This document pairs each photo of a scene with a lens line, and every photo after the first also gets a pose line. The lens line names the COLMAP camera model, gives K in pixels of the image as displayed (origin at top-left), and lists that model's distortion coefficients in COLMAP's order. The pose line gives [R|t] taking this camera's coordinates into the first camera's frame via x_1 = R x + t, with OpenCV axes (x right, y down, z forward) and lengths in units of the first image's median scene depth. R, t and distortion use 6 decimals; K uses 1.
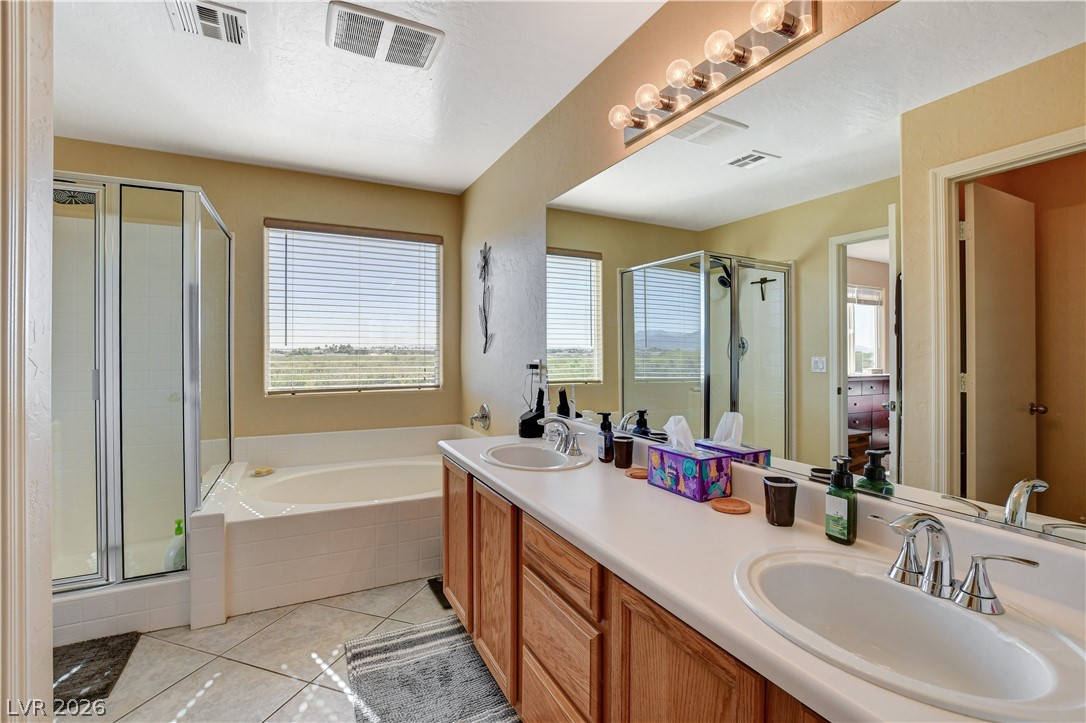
lens RADIAL K [[479.1, 0, 537.6], [0, 479.1, 353.0], [0, 0, 1]] dist [-0.018028, 0.002025]
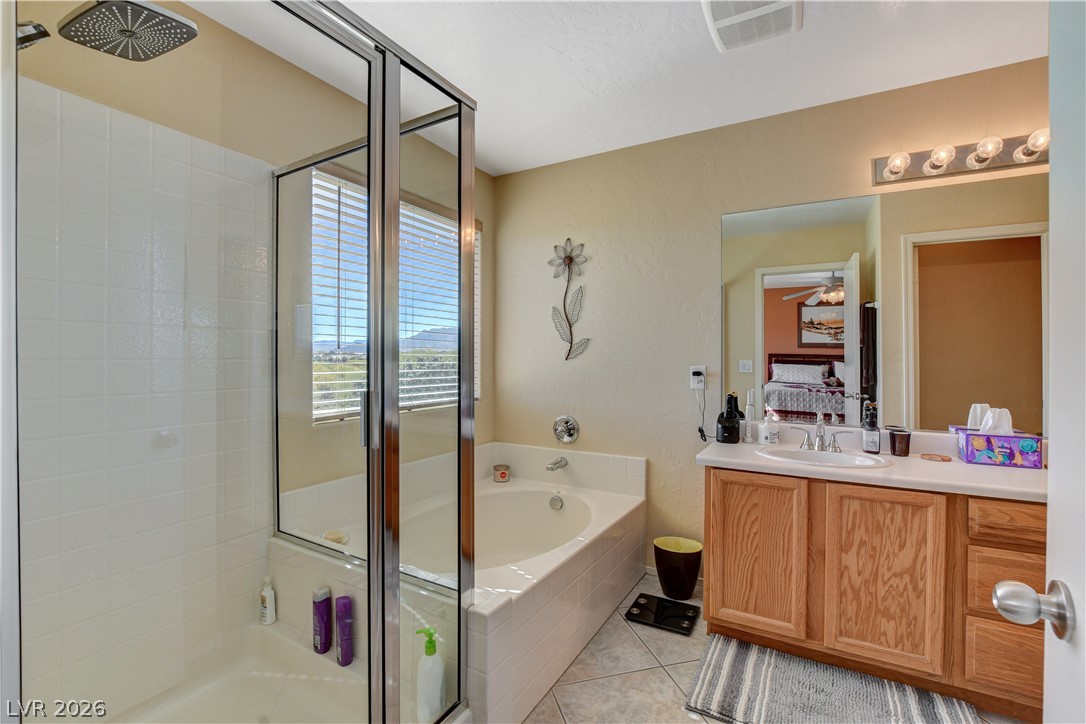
lens RADIAL K [[479.1, 0, 538.8], [0, 479.1, 357.8], [0, 0, 1]] dist [-0.018028, 0.002025]
pose [[0.835571, 0.002254, 0.549377, -0.676647], [-0.001414, 0.999997, -0.001953, -0.002001], [-0.549380, 0.000855, 0.835572, 0.275075]]
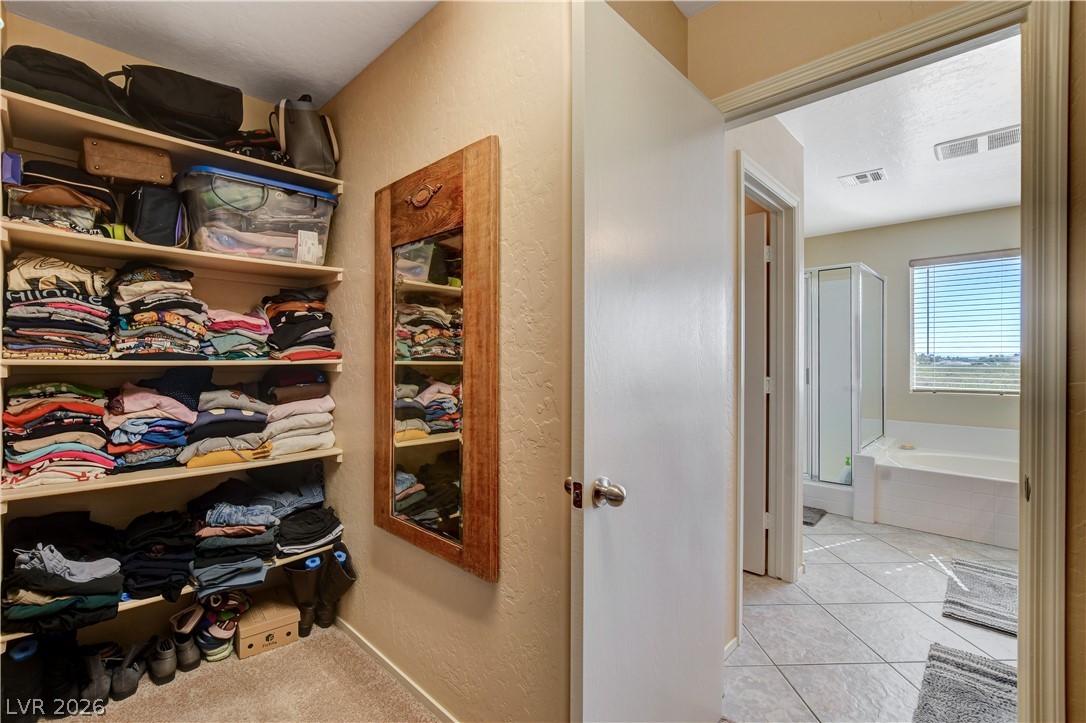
lens RADIAL K [[479.1, 0, 533.2], [0, 479.1, 356.4], [0, 0, 1]] dist [-0.018028, 0.002025]
pose [[0.327816, -0.002522, -0.944738, 0.346721], [-0.006810, 0.999964, -0.005033, 0.002908], [0.944717, 0.008084, 0.327787, -0.450430]]
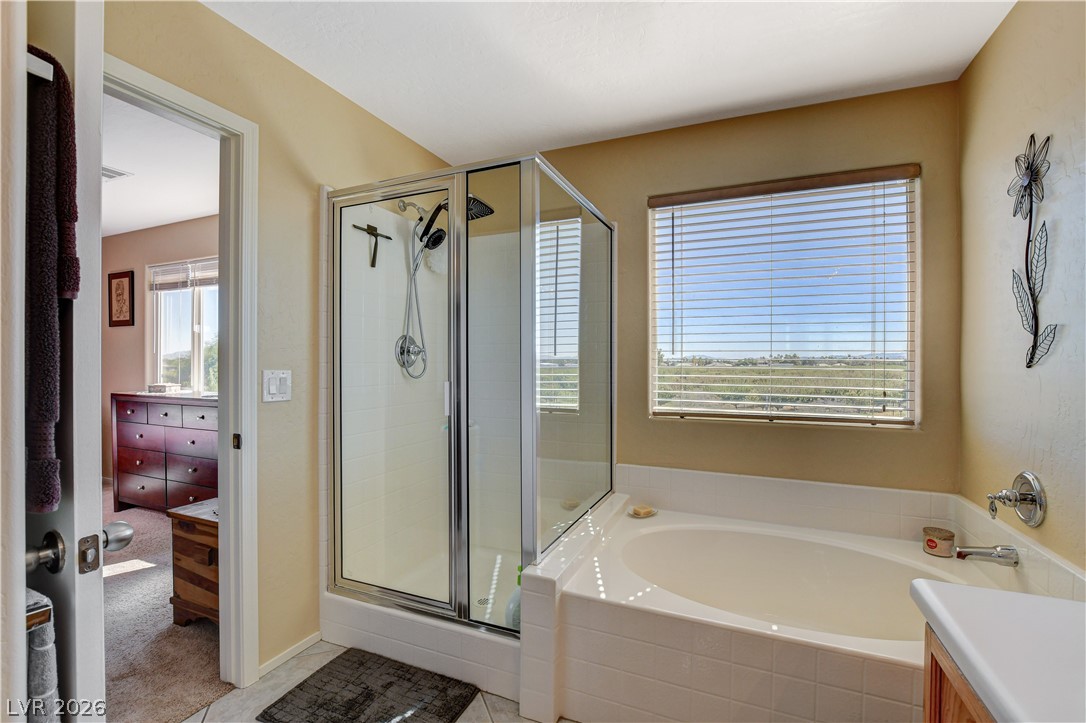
lens RADIAL K [[479.1, 0, 543.8], [0, 479.1, 359.9], [0, 0, 1]] dist [-0.018028, 0.002025]
pose [[0.648822, 0.000521, -0.760940, -0.069441], [-0.005662, 0.999975, -0.004143, -0.002263], [0.760919, 0.006997, 0.648809, 0.335767]]
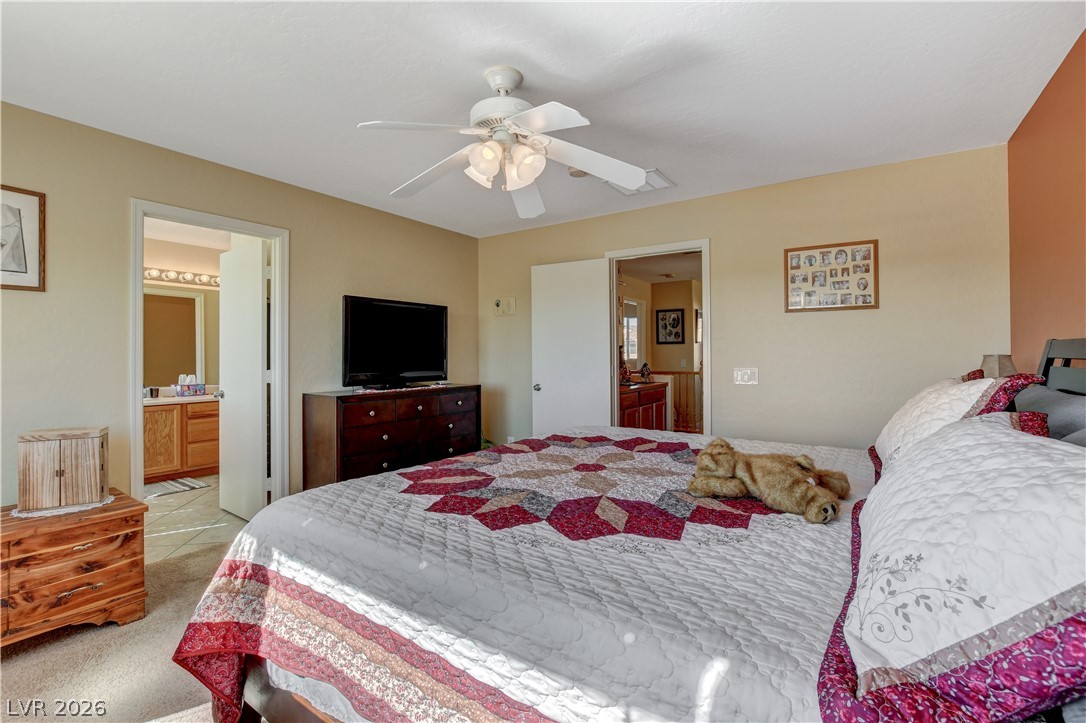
lens RADIAL K [[479.1, 0, 543.2], [0, 479.1, 357.1], [0, 0, 1]] dist [-0.018028, 0.002025]
pose [[-0.480170, -0.001160, 0.877175, -1.823672], [0.005915, 0.999972, 0.004560, 0.000377], [-0.877156, 0.007378, -0.480149, 0.182829]]
